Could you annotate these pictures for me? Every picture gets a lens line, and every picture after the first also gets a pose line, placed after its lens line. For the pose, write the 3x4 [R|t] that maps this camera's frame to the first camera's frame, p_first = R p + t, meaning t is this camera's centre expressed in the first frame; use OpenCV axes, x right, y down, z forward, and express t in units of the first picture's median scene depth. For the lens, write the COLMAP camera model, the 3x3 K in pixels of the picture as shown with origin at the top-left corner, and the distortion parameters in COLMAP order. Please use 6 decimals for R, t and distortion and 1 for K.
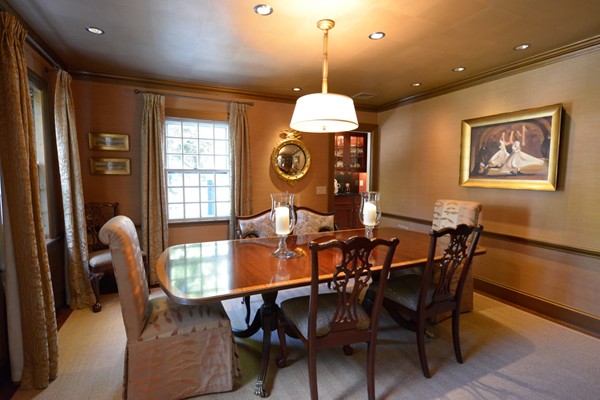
lens RADIAL K [[297.3, 0, 300.5], [0, 297.3, 198.9], [0, 0, 1]] dist [0.000106, -0.000036]
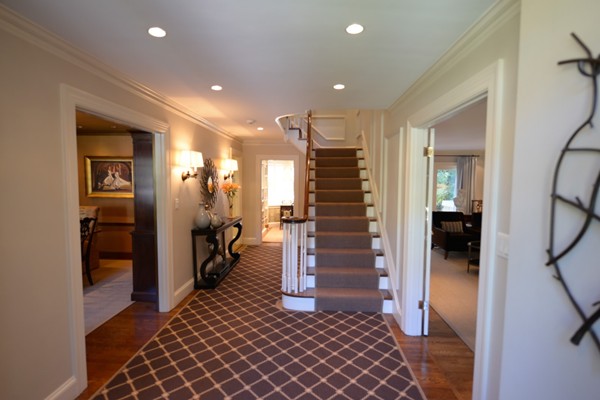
lens RADIAL K [[297.3, 0, 297.5], [0, 297.3, 197.8], [0, 0, 1]] dist [0.000106, -0.000036]
pose [[0.460476, -0.051577, 0.886173, -0.400079], [0.063823, 0.997651, 0.024901, -0.006397], [-0.885375, 0.045092, 0.462686, -0.834750]]
